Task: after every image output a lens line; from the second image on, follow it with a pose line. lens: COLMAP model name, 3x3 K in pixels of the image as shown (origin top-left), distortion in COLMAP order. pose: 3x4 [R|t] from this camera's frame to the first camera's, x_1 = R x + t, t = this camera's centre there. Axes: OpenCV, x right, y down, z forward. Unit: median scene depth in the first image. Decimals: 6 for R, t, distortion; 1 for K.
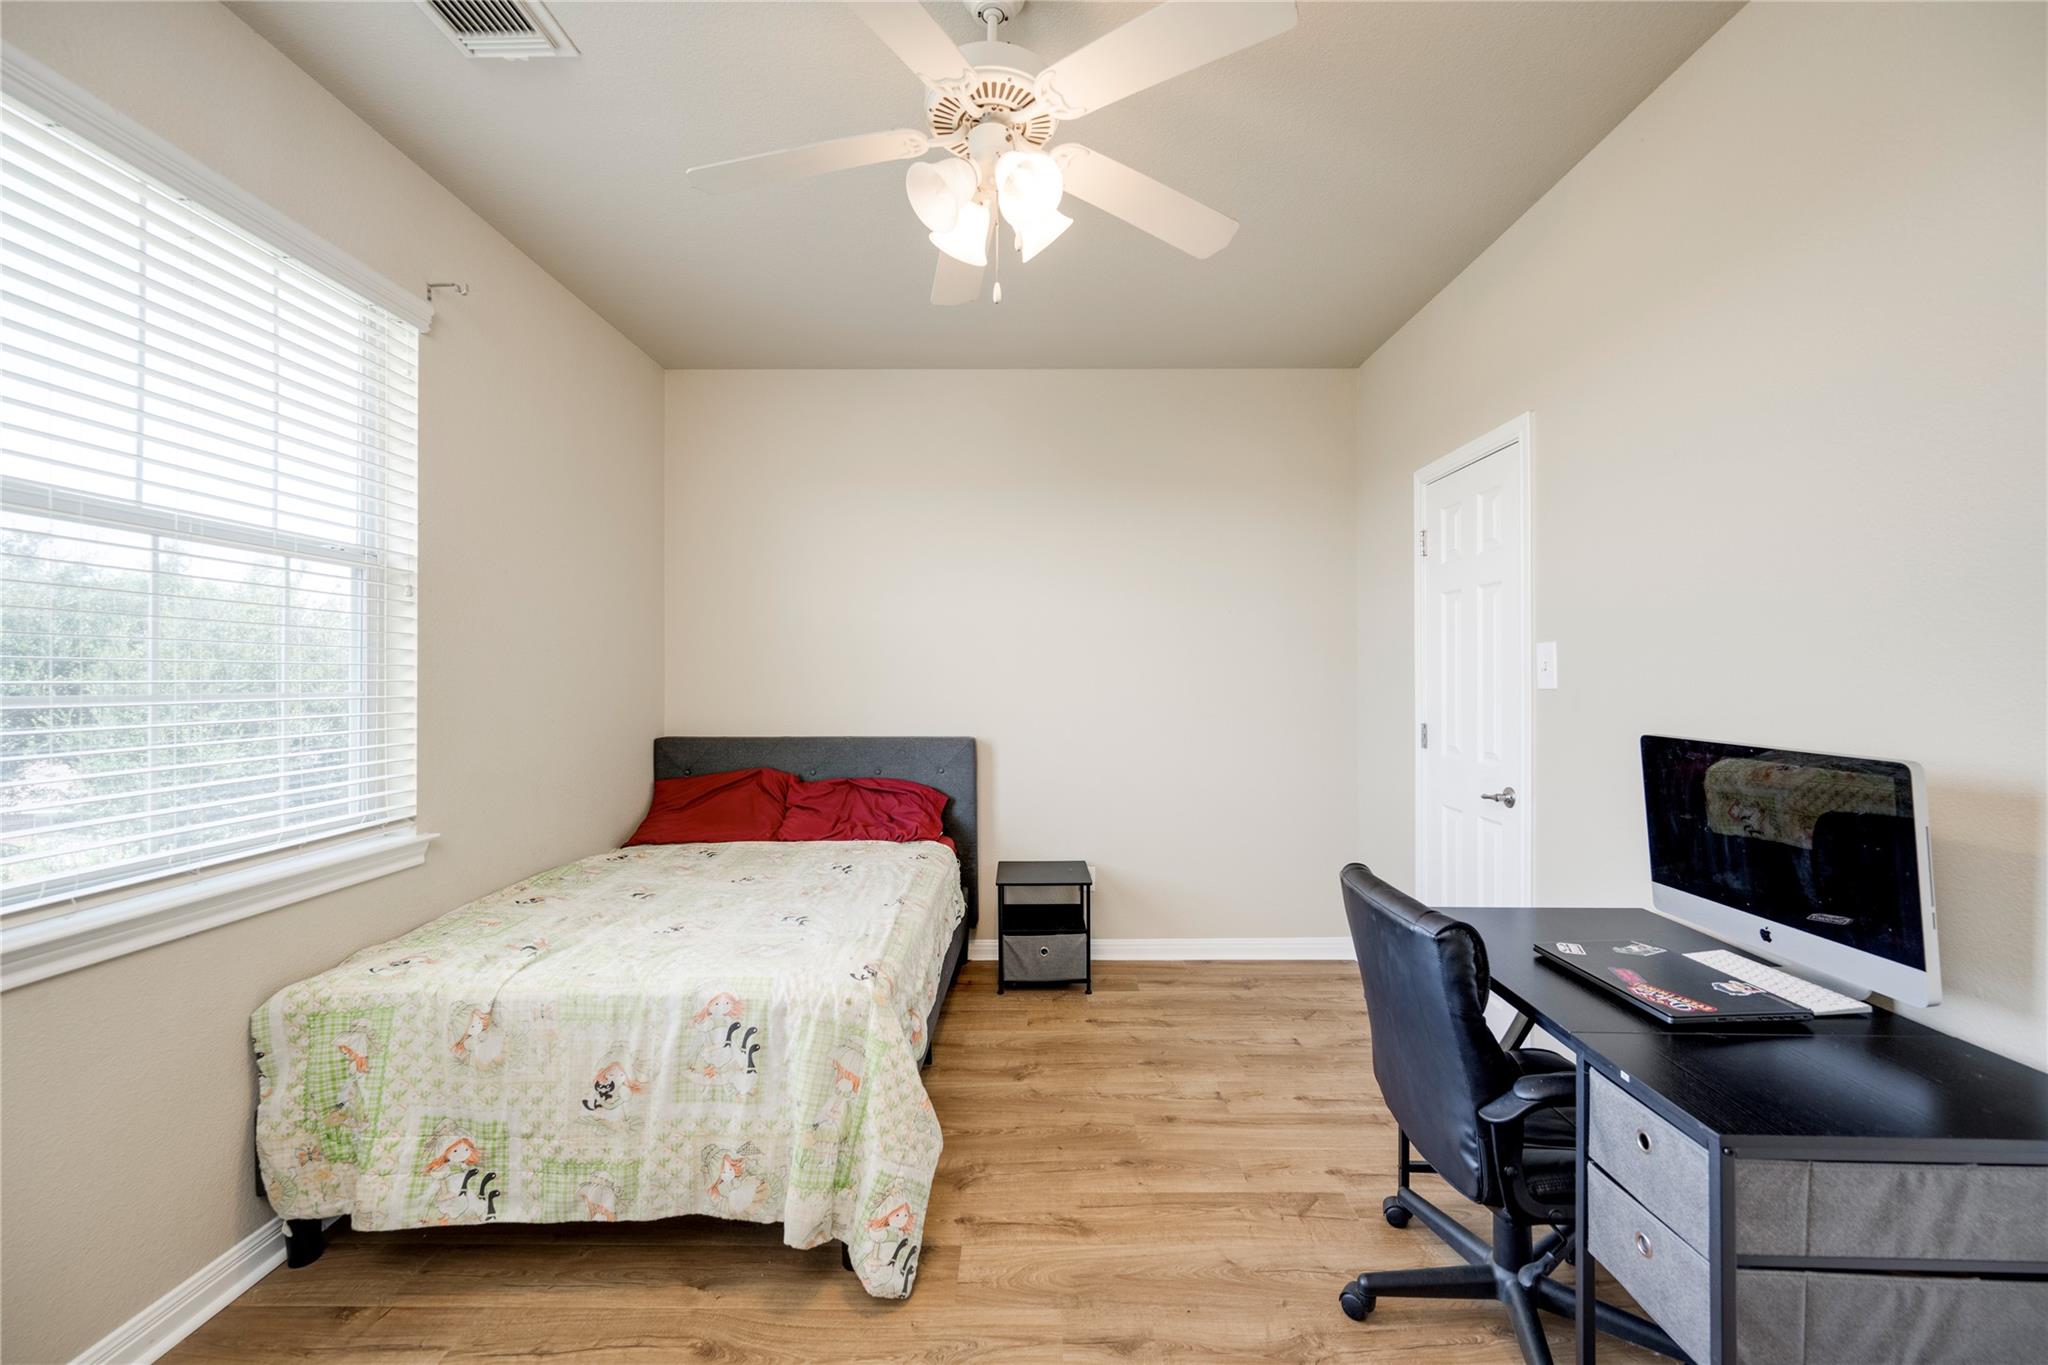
lens RADIAL K [[838.5, 0, 1031.6], [0, 838.5, 688.8], [0, 0, 1]] dist [-0.002222, -0.000331]
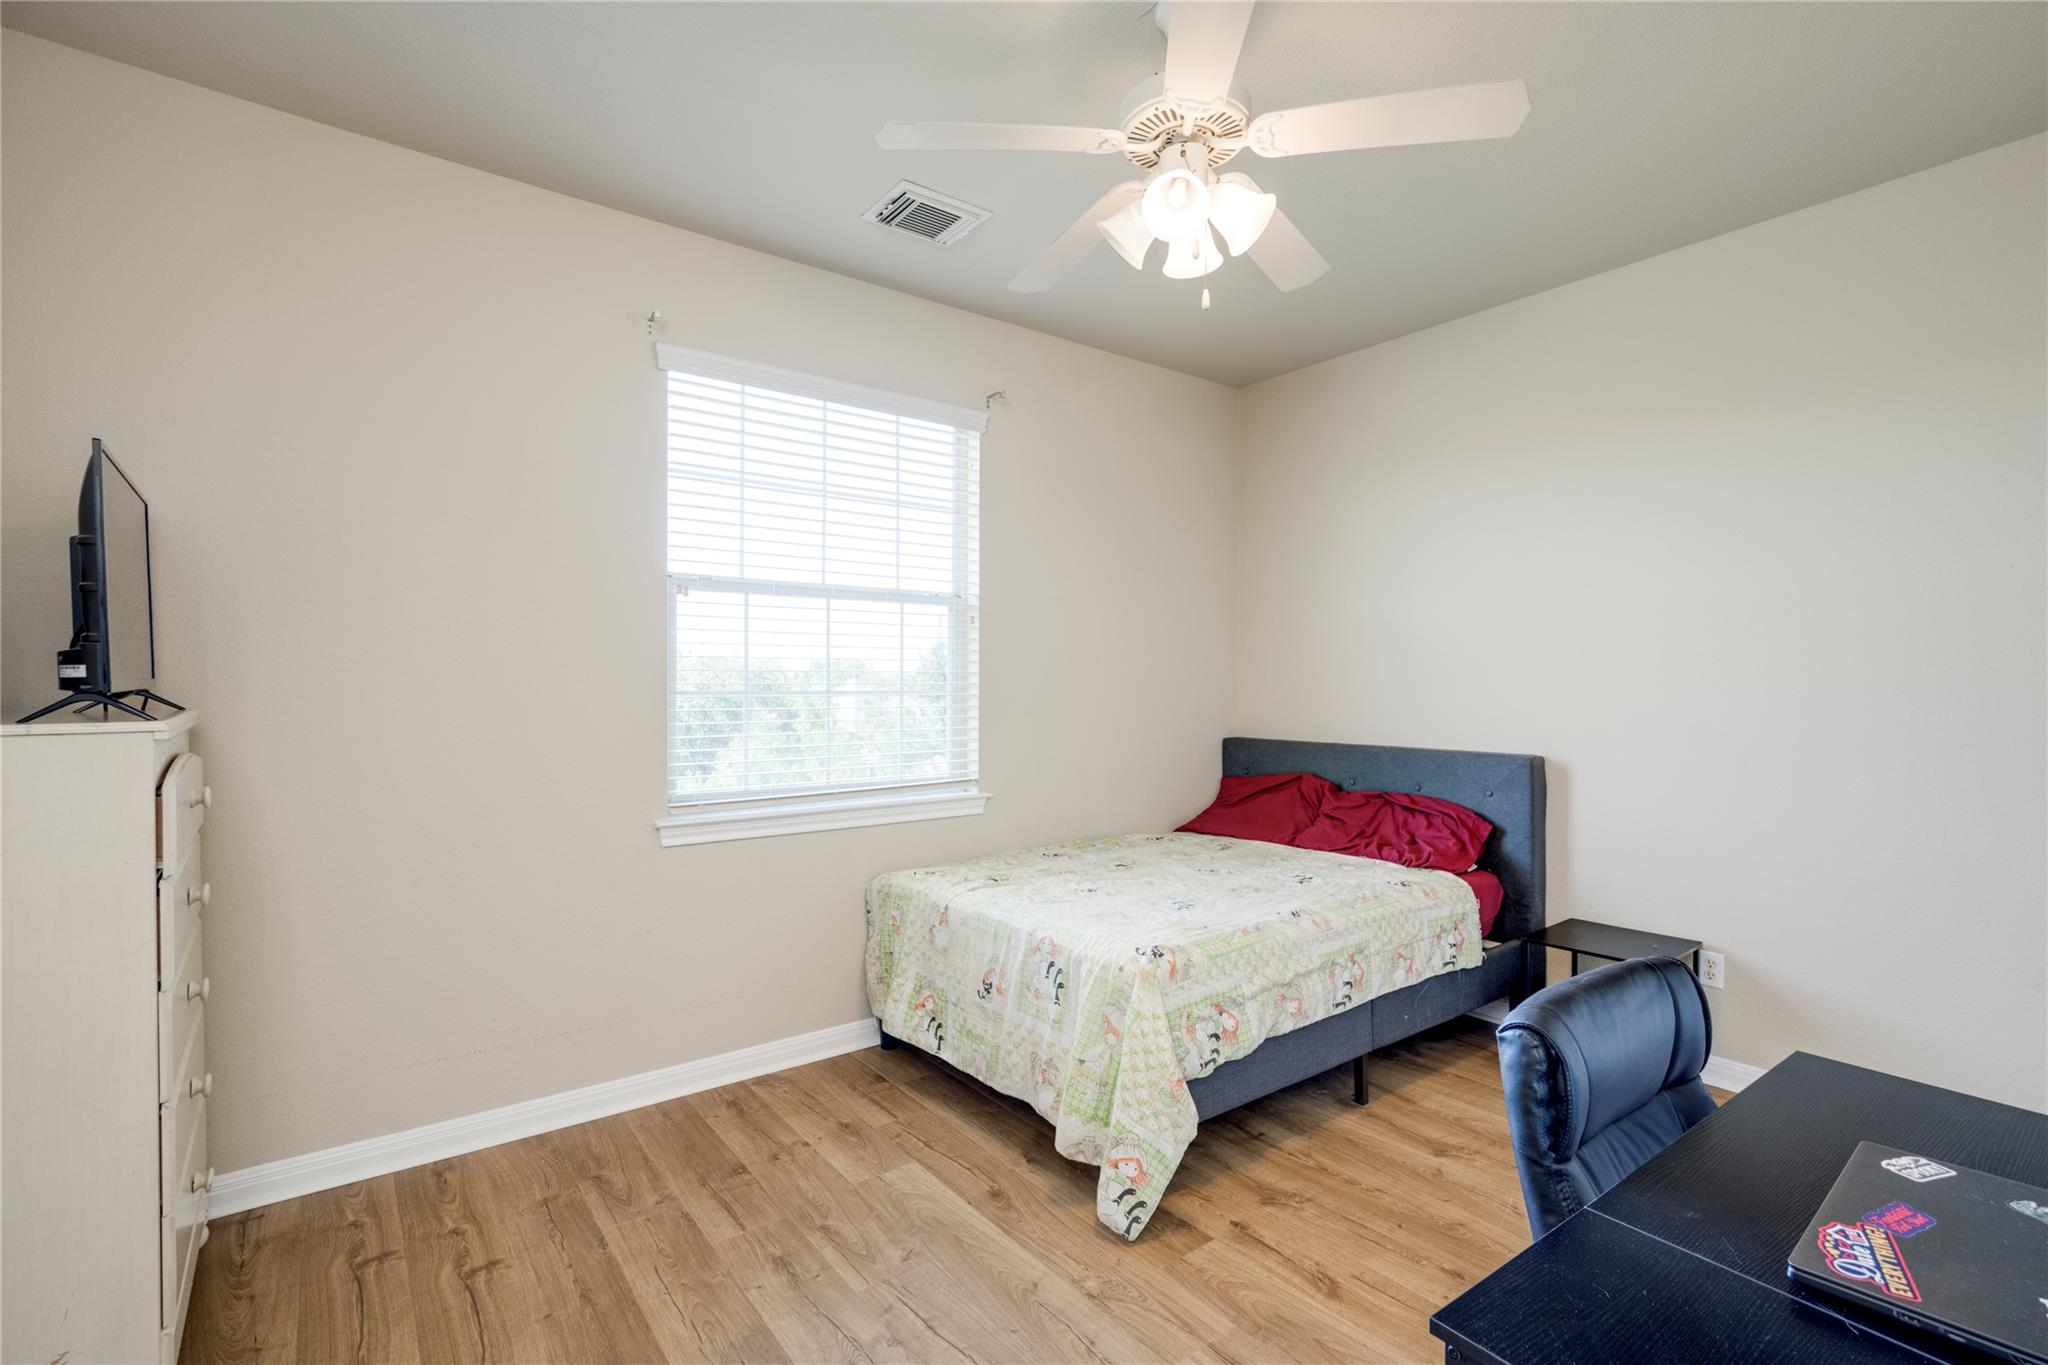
lens RADIAL K [[956.4, 0, 1028.6], [0, 956.4, 711.2], [0, 0, 1]] dist [0.000098, -0.000106]
pose [[0.593493, 0.025502, -0.804435, 0.749499], [-0.011114, 0.999662, 0.023491, -0.001954], [0.804763, -0.005001, 0.593576, 0.139509]]
